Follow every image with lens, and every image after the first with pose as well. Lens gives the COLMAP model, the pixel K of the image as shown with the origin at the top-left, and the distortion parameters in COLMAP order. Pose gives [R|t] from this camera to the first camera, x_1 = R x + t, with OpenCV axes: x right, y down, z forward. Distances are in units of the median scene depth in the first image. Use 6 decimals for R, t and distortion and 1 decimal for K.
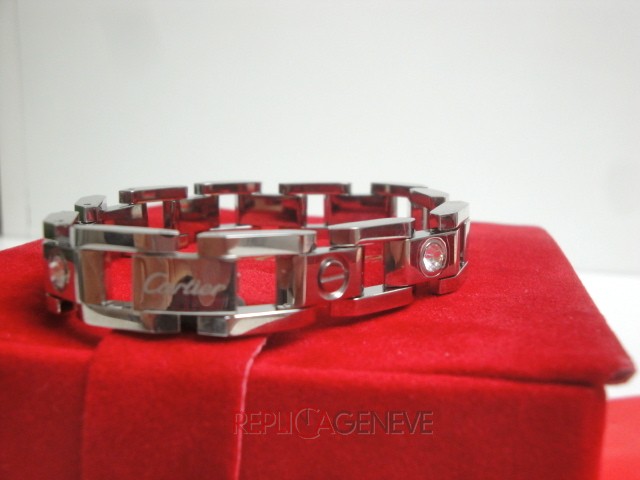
lens RADIAL K [[715.6, 0, 320.0], [0, 715.6, 240.0], [0, 0, 1]] dist [-0.098890, 0.272801]
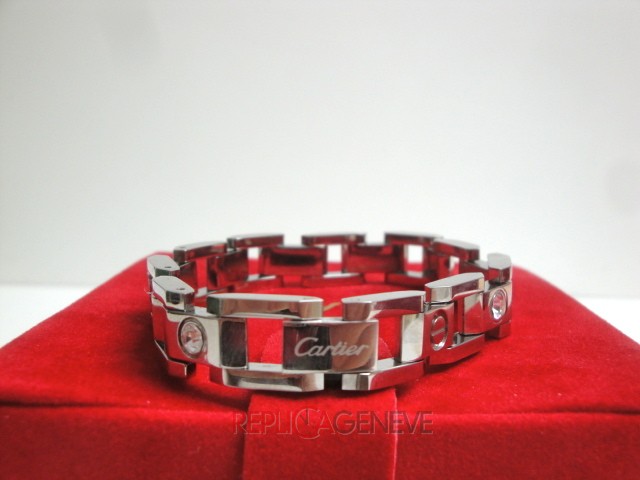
lens RADIAL K [[715.6, 0, 320.0], [0, 715.6, 240.0], [0, 0, 1]] dist [-0.098890, 0.272801]
pose [[0.982291, -0.025482, 0.185619, -0.399362], [0.031731, 0.999023, -0.030772, -0.068053], [-0.184653, 0.036117, 0.982140, -0.091328]]
